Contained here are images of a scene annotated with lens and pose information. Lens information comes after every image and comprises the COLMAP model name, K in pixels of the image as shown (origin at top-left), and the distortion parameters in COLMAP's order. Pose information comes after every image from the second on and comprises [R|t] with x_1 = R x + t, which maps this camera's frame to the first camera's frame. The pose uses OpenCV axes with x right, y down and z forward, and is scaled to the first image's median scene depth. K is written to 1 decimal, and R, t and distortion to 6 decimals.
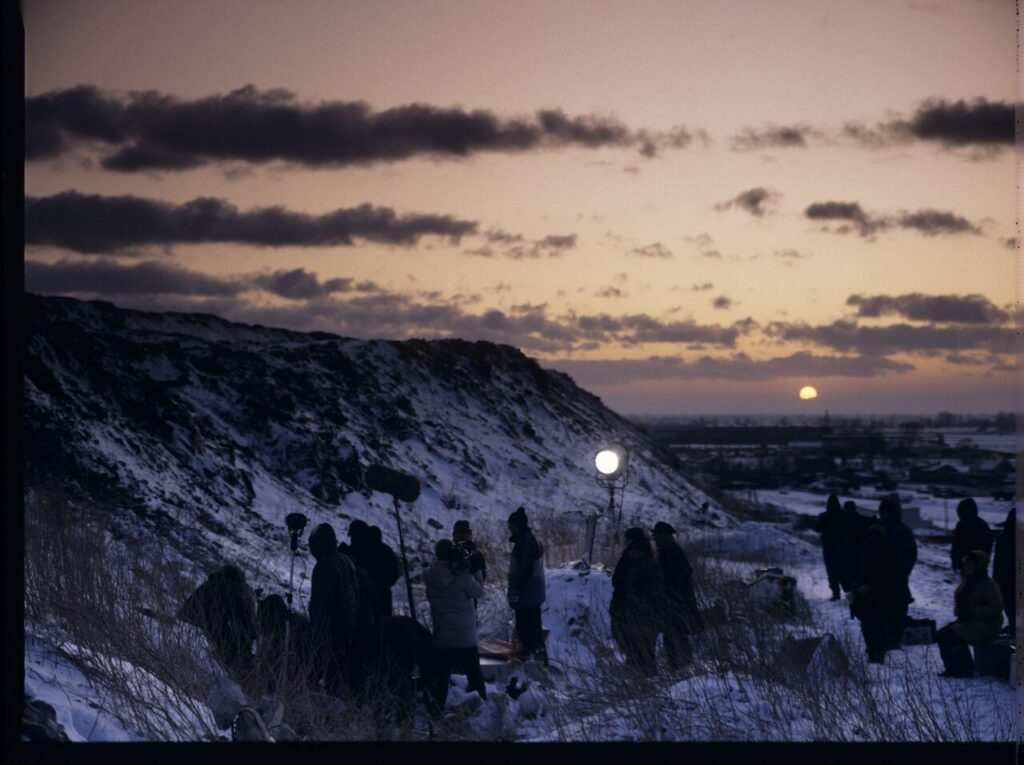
lens RADIAL K [[1483.2, 0, 512.0], [0, 1483.2, 382.5], [0, 0, 1]] dist [-0.067257, 0.014986]
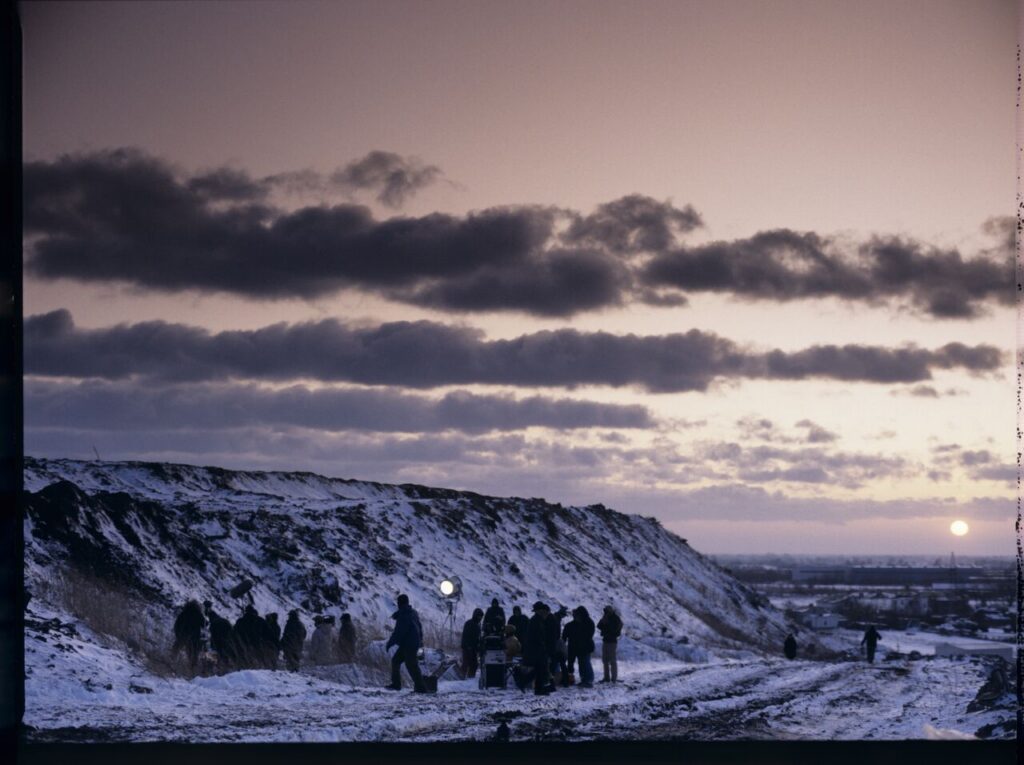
lens RADIAL K [[1483.2, 0, 512.0], [0, 1483.2, 382.5], [0, 0, 1]] dist [-0.067257, 0.014986]
pose [[0.994384, -0.000695, -0.105826, 0.173863], [-0.009088, 0.995724, -0.091934, -0.014463], [0.105437, 0.092379, 0.990126, -0.396398]]
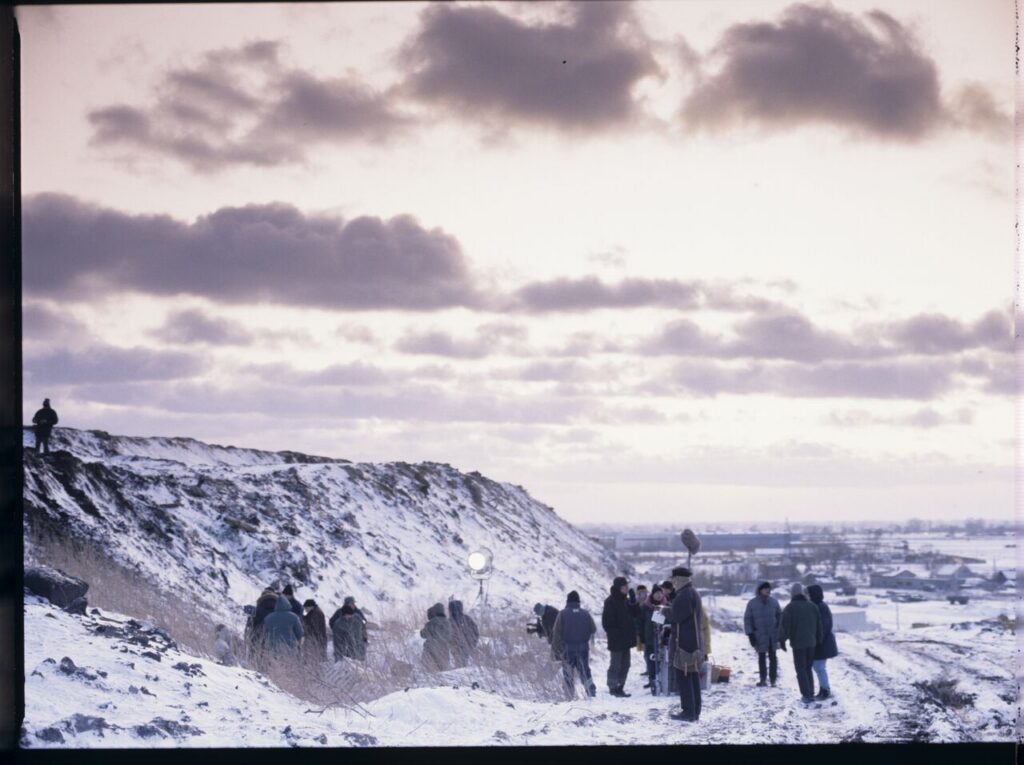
lens RADIAL K [[1483.2, 0, 512.0], [0, 1483.2, 382.5], [0, 0, 1]] dist [-0.067257, 0.014986]
pose [[0.999824, -0.004671, 0.018196, 0.039136], [0.005991, 0.997302, -0.073165, -0.007182], [-0.017805, 0.073261, 0.997154, -0.235479]]
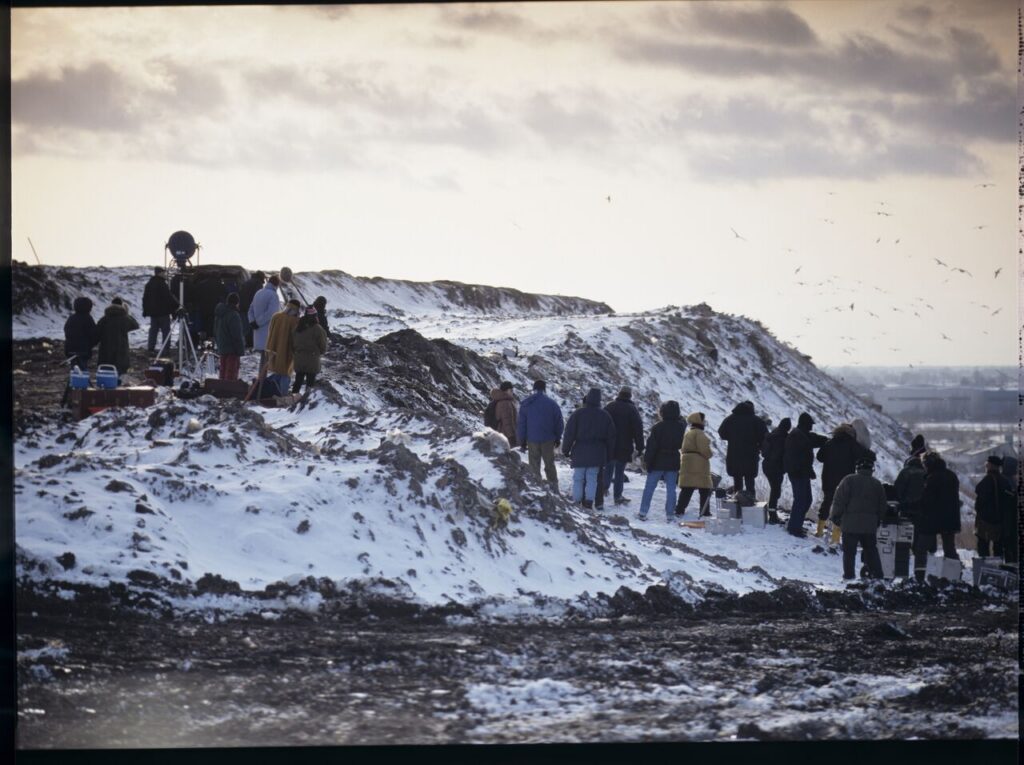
lens RADIAL K [[2739.3, 0, 512.0], [0, 2739.3, 382.5], [0, 0, 1]] dist [0.175929, 0.415165]
pose [[0.999177, -0.003031, -0.040452, -0.090119], [0.004132, 0.999622, 0.027168, -0.044919], [0.040355, -0.027313, 0.998812, -0.843713]]
